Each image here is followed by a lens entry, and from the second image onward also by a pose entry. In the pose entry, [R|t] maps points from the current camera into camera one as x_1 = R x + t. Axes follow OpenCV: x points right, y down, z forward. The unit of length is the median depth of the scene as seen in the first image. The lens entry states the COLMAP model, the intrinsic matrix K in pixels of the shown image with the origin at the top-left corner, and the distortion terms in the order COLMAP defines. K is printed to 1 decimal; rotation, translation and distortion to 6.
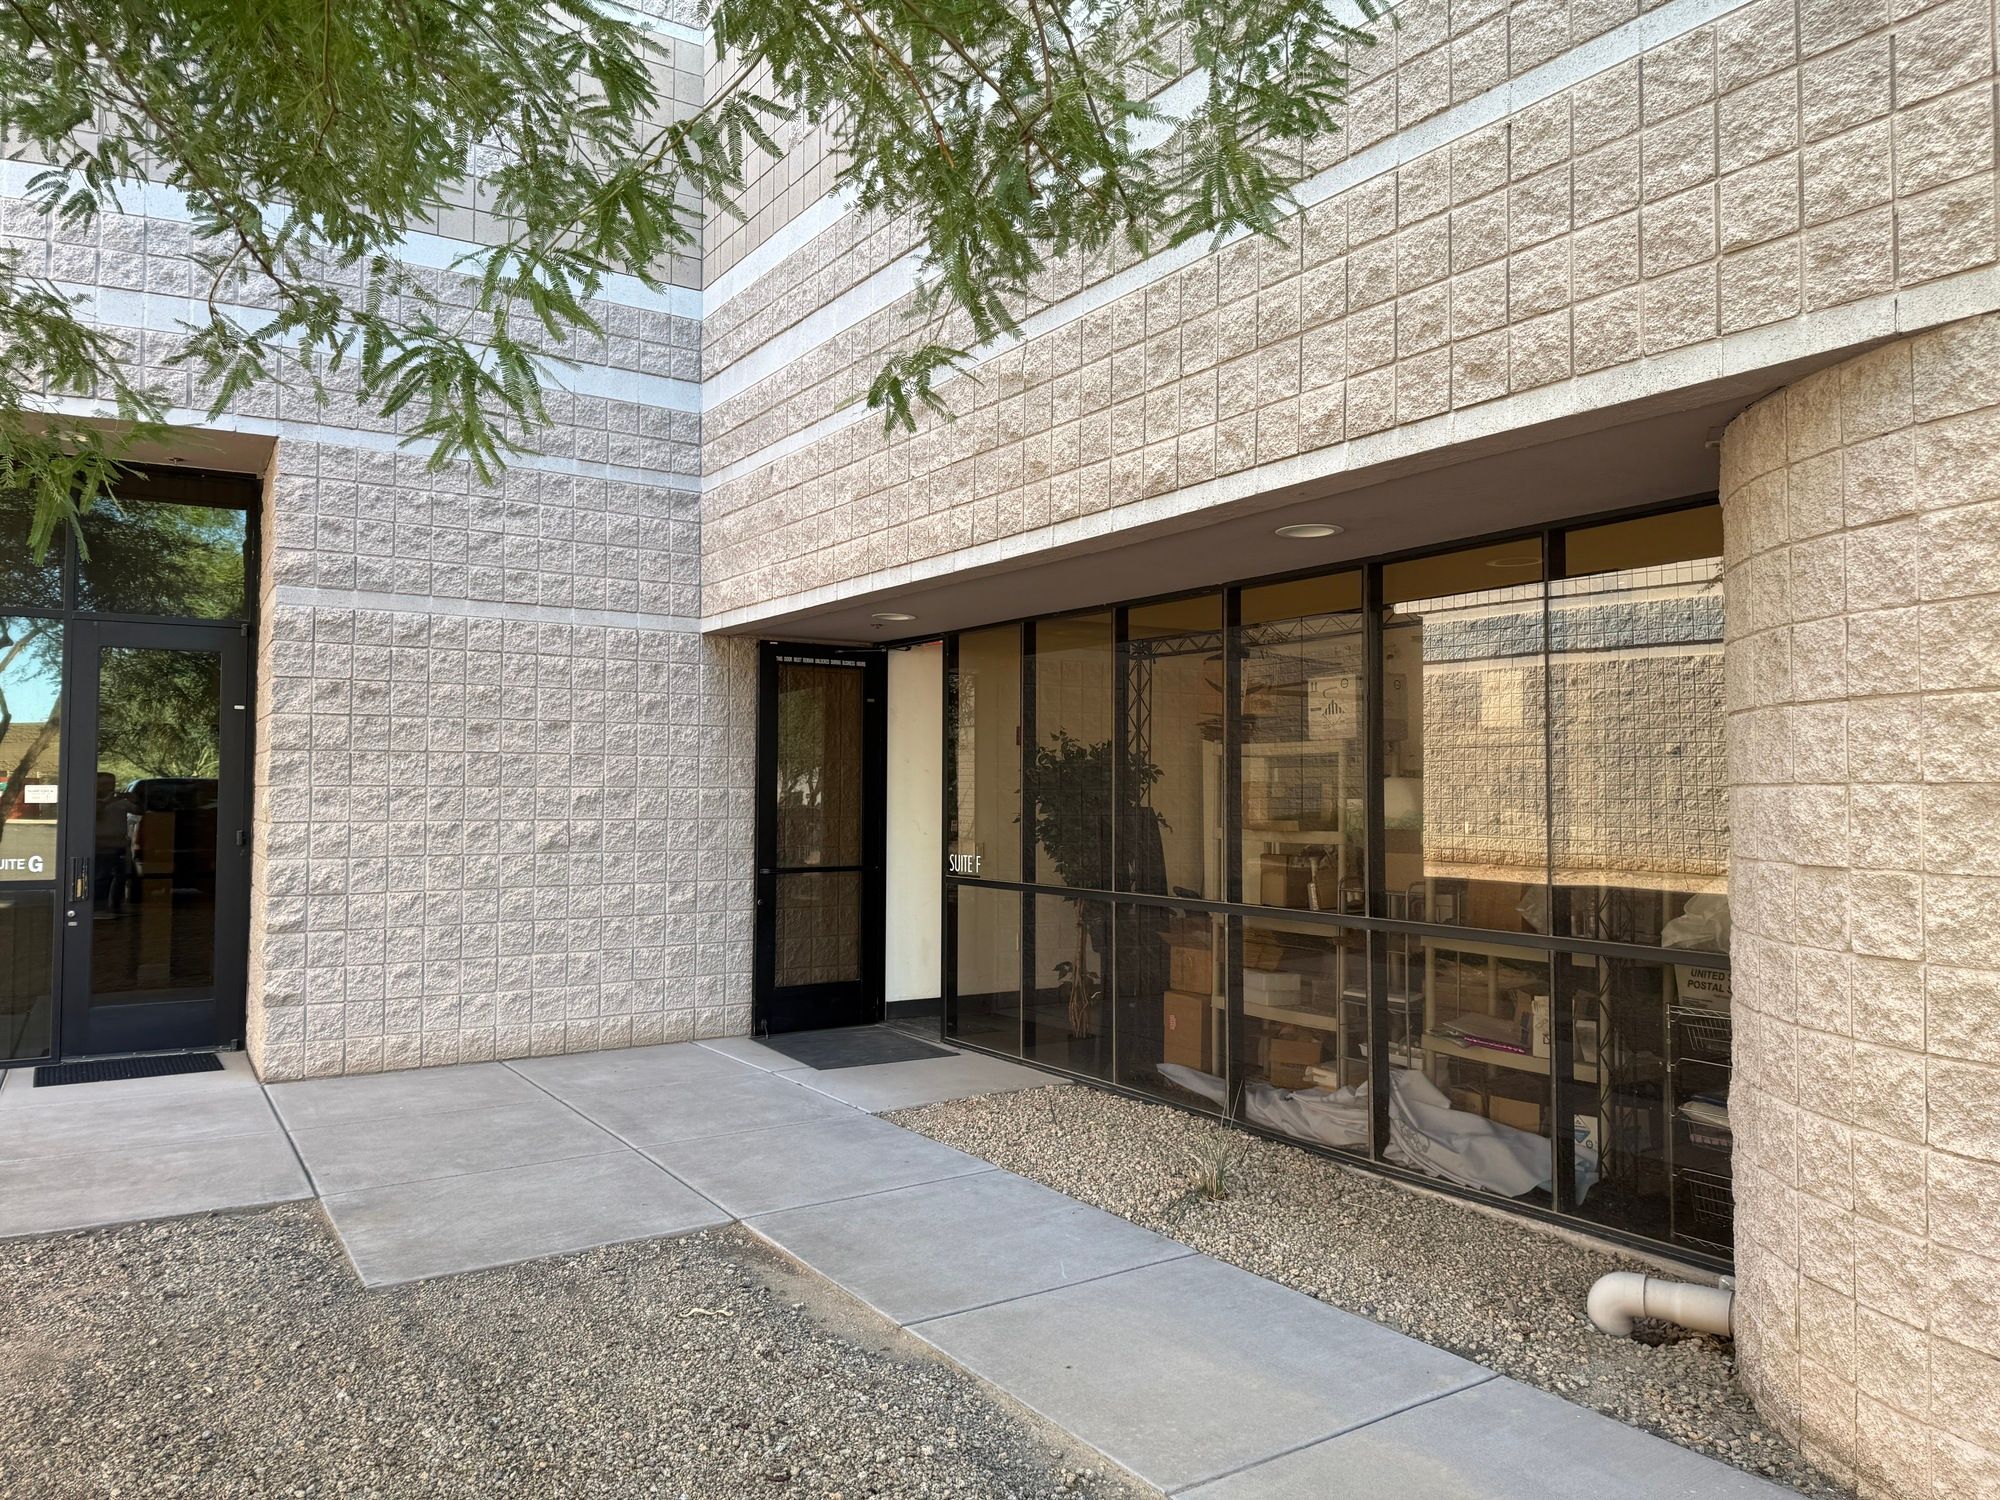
lens RADIAL K [[1388.9, 0, 1018.0], [0, 1388.9, 743.0], [0, 0, 1]] dist [0.032457, -0.037504]
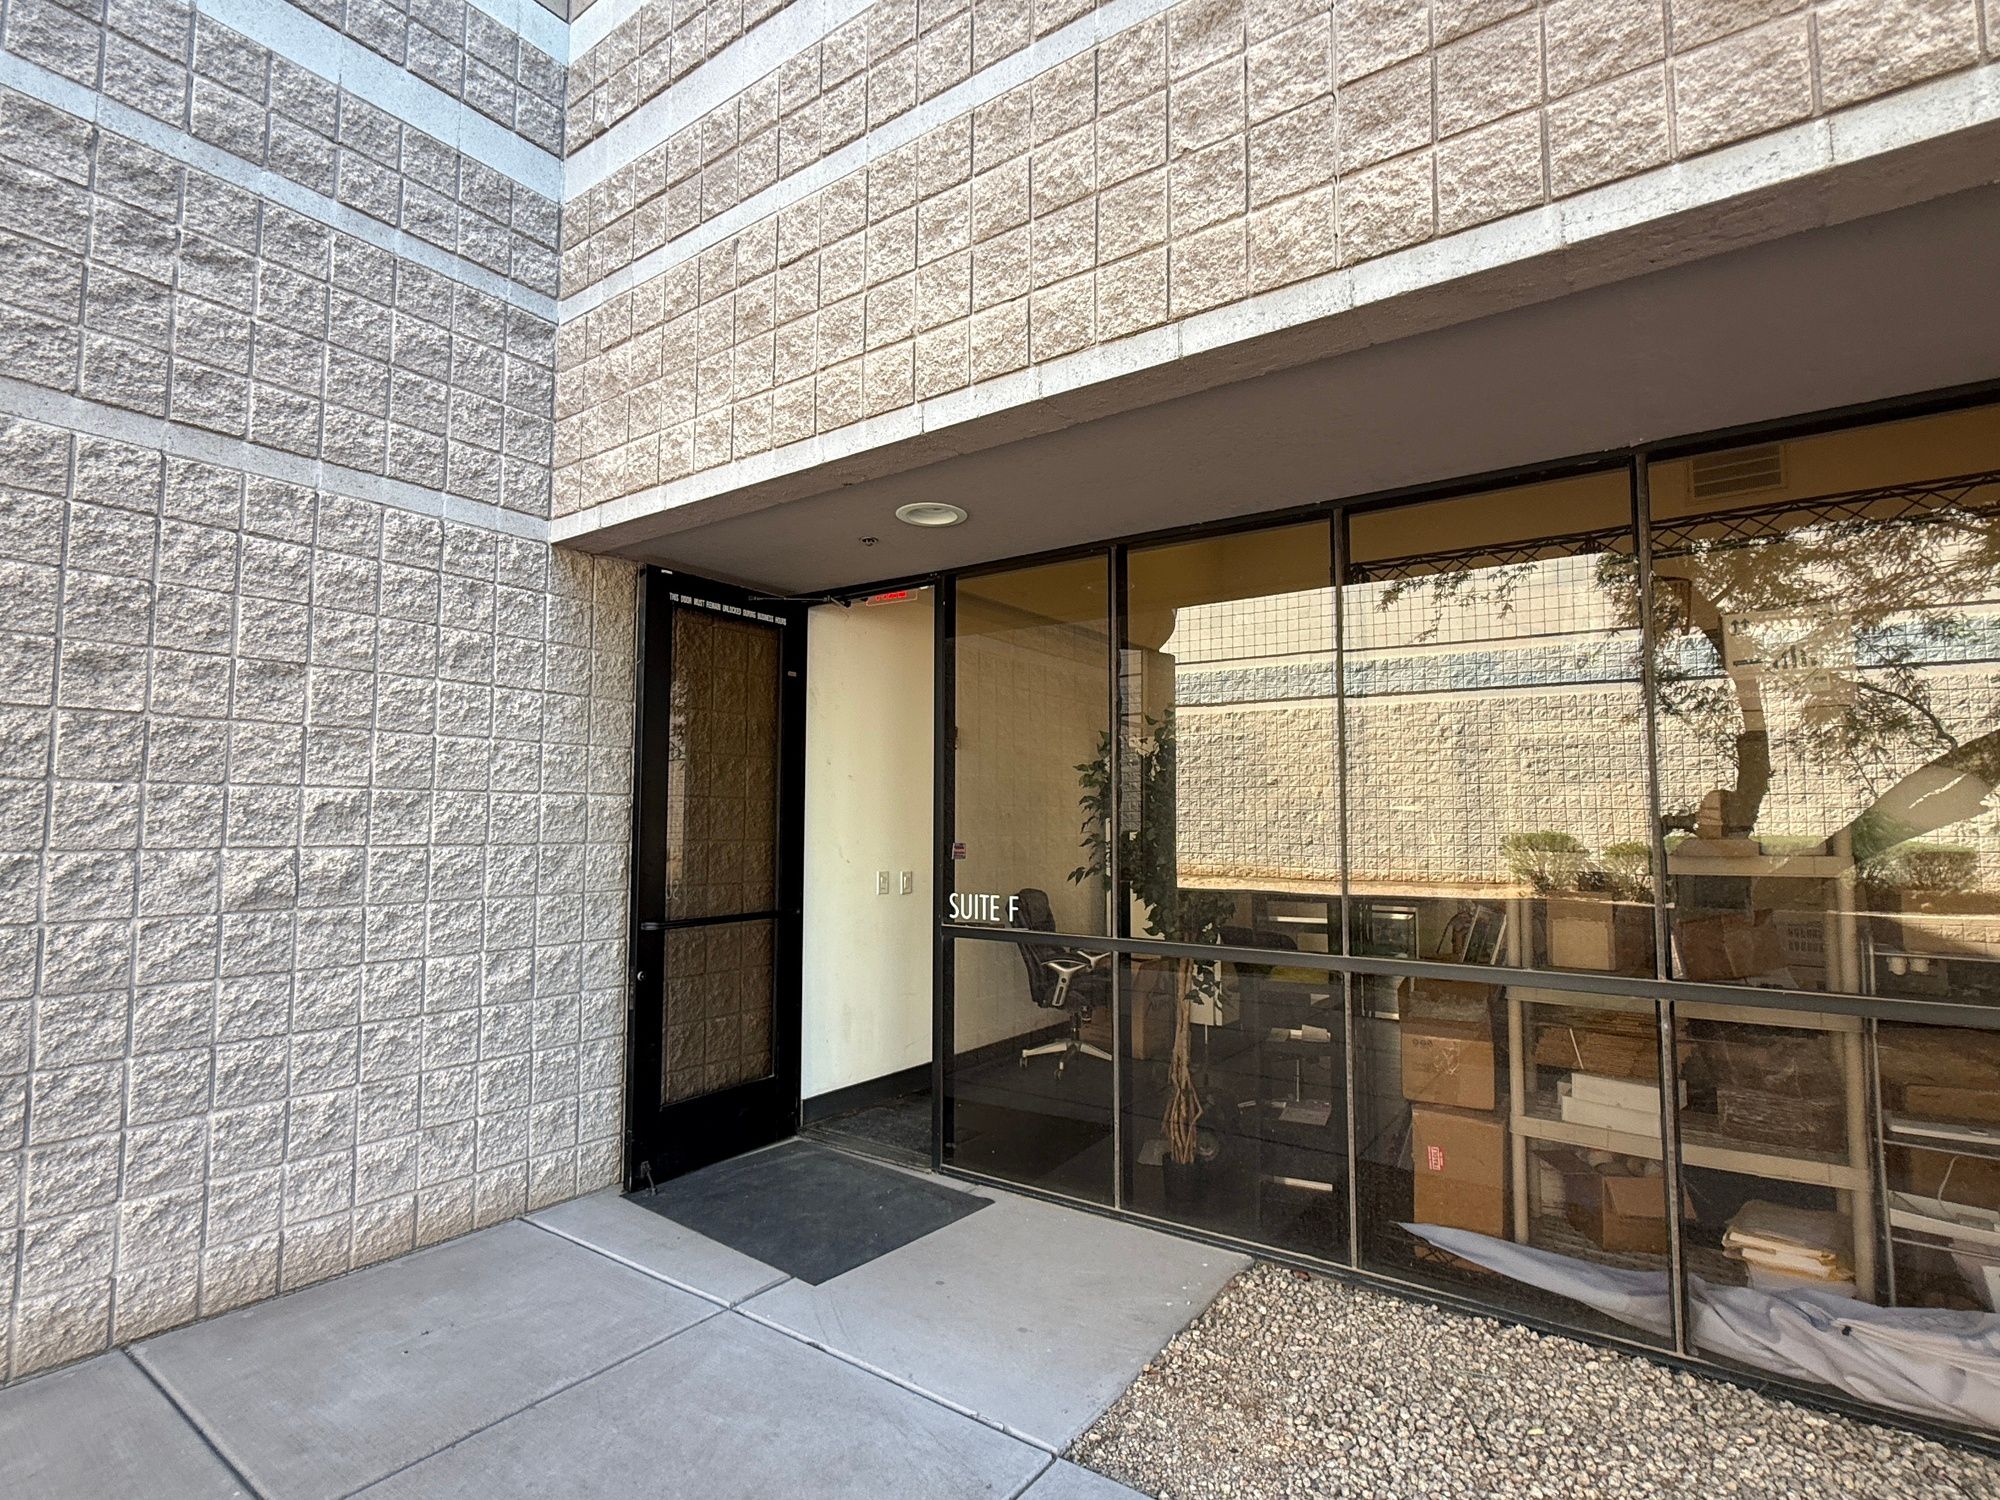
lens RADIAL K [[981.4, 0, 1005.7], [0, 981.4, 755.1], [0, 0, 1]] dist [-0.021147, 0.005060]
pose [[0.936156, 0.022530, 0.350863, -0.205083], [-0.011952, 0.999407, -0.032286, 0.029453], [-0.351383, 0.026031, 0.935870, 0.570396]]
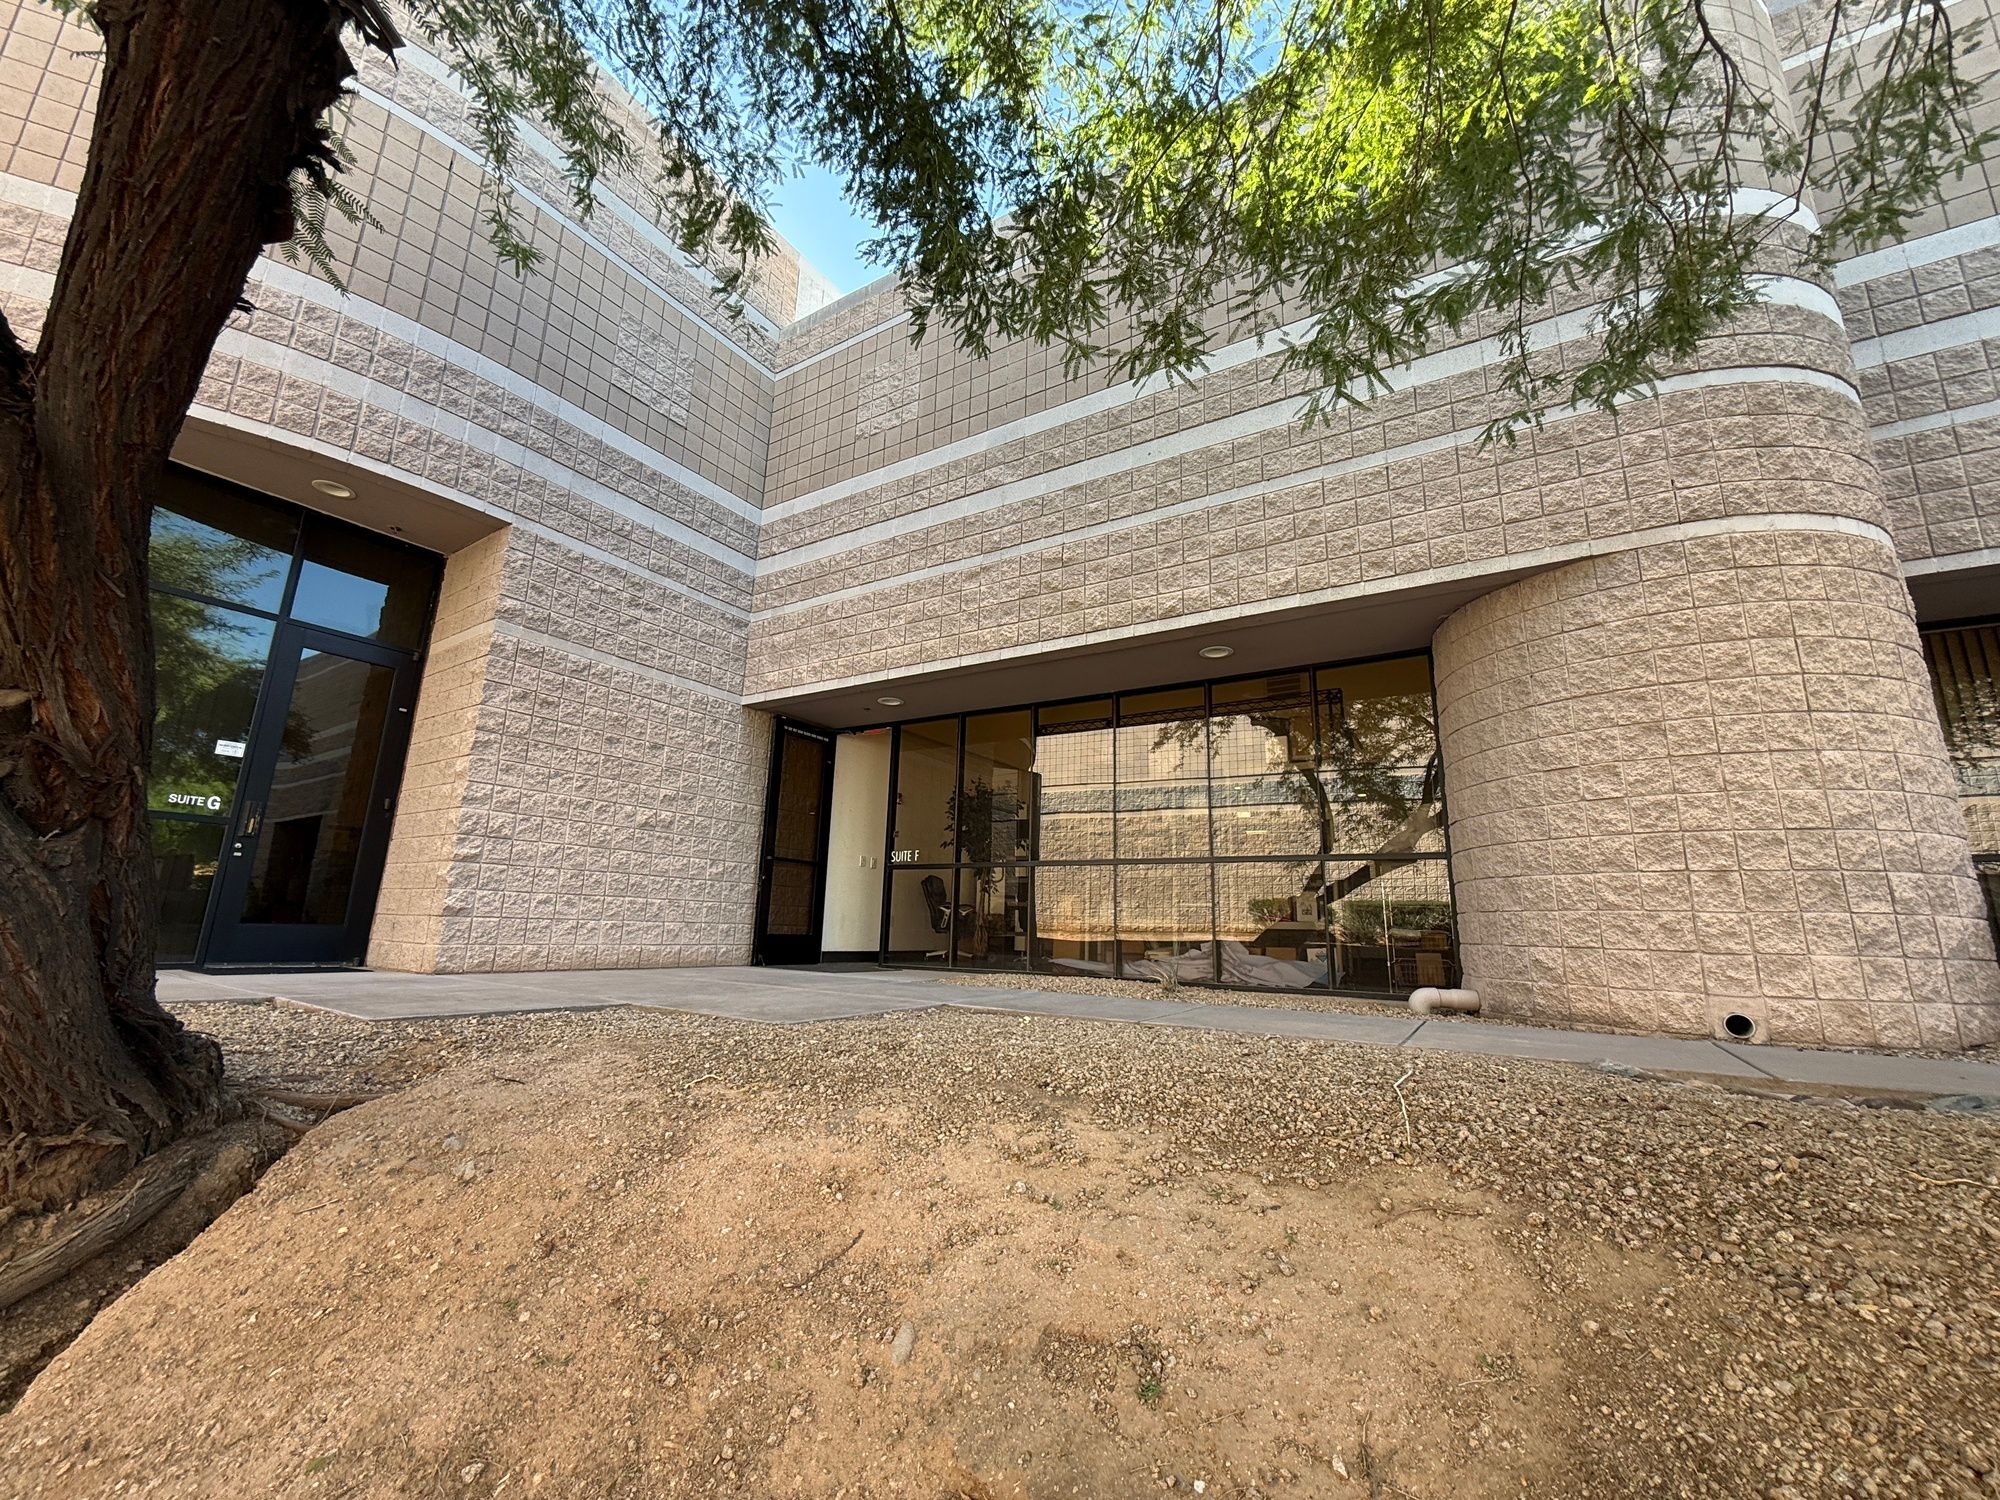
lens RADIAL K [[796.2, 0, 1005.0], [0, 796.2, 749.1], [0, 0, 1]] dist [0.001321, -0.000295]
pose [[0.912755, 0.109658, 0.393513, -0.334484], [-0.039483, 0.982469, -0.182199, 0.137270], [-0.406594, 0.150766, 0.901083, 0.062974]]
